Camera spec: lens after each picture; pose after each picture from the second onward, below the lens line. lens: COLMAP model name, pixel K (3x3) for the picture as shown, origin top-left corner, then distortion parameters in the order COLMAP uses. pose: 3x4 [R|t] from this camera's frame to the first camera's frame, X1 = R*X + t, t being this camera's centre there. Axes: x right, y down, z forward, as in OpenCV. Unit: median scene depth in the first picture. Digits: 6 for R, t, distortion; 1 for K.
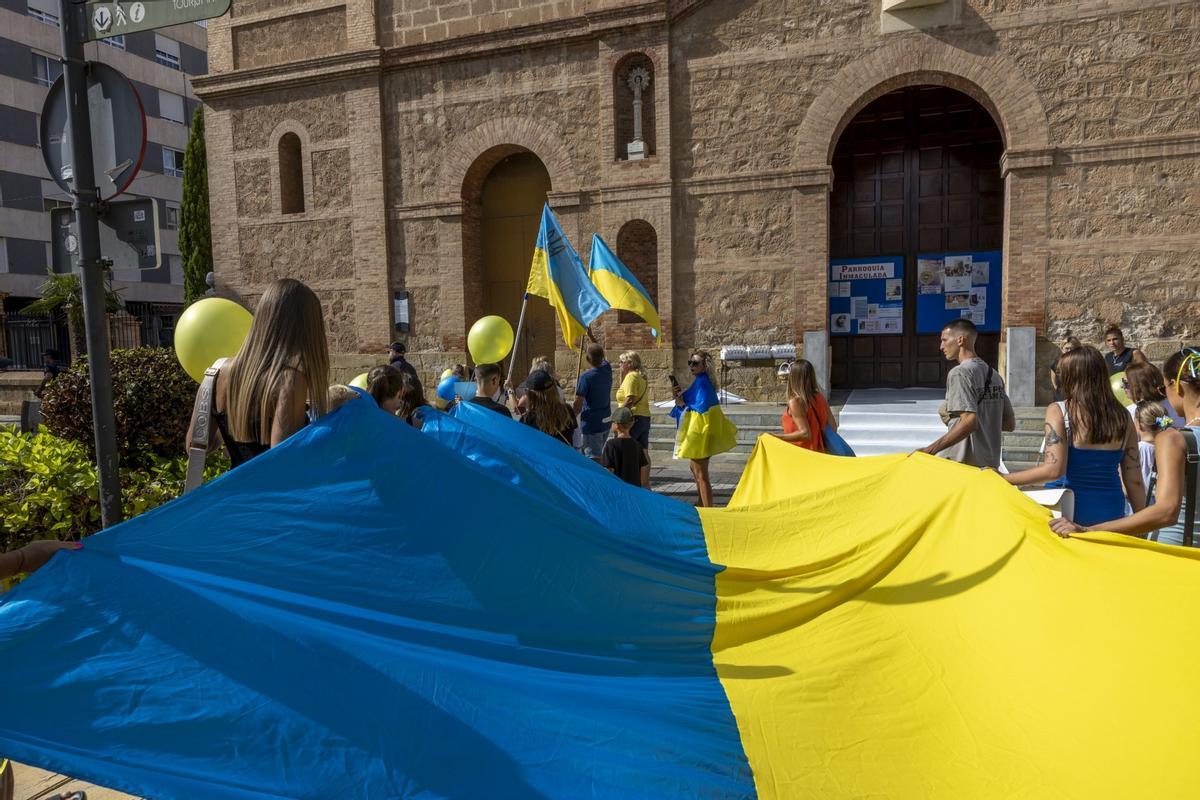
lens RADIAL K [[802.0, 0, 594.8], [0, 802.0, 402.2], [0, 0, 1]] dist [0.002196, 0.004082]
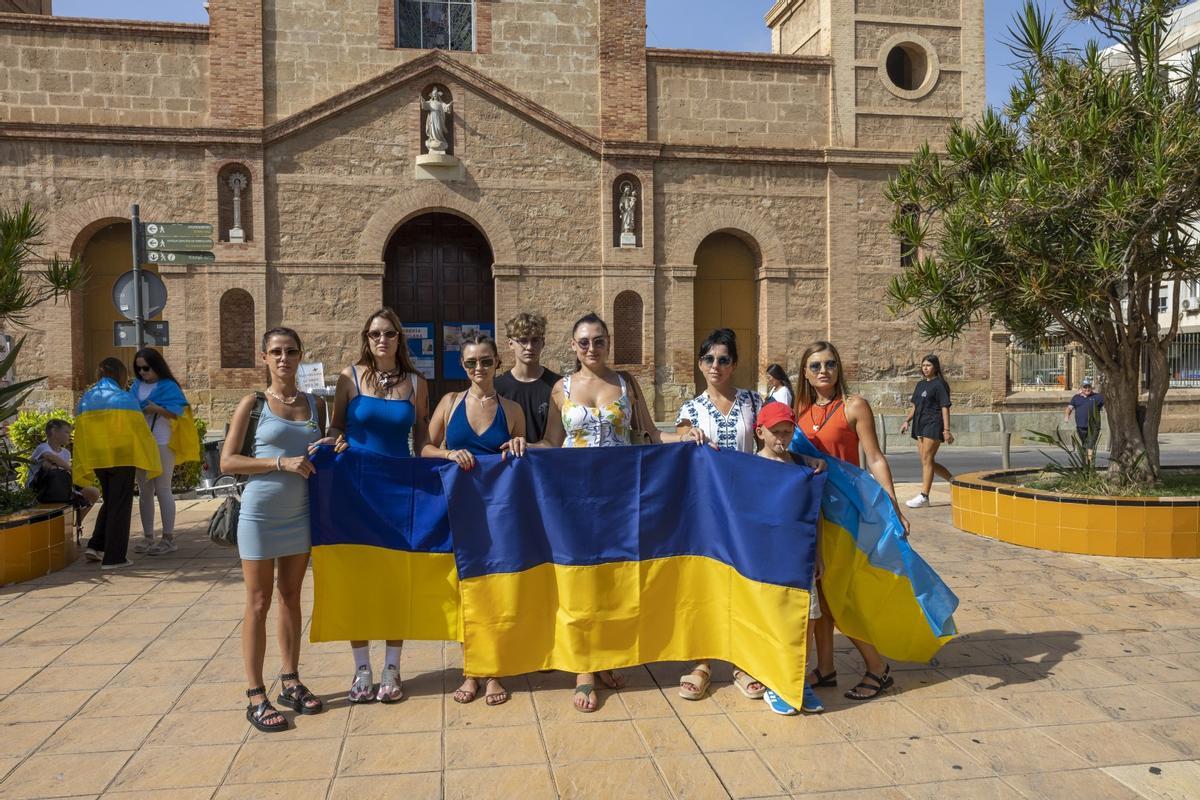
lens RADIAL K [[981.8, 0, 600.0], [0, 981.8, 400.0], [0, 0, 1]] dist [-0.011474, 0.024122]
pose [[0.863933, 0.002667, 0.503600, -0.239480], [0.031453, 0.997748, -0.059243, 0.064463], [-0.502624, 0.067022, 0.861903, -0.647923]]
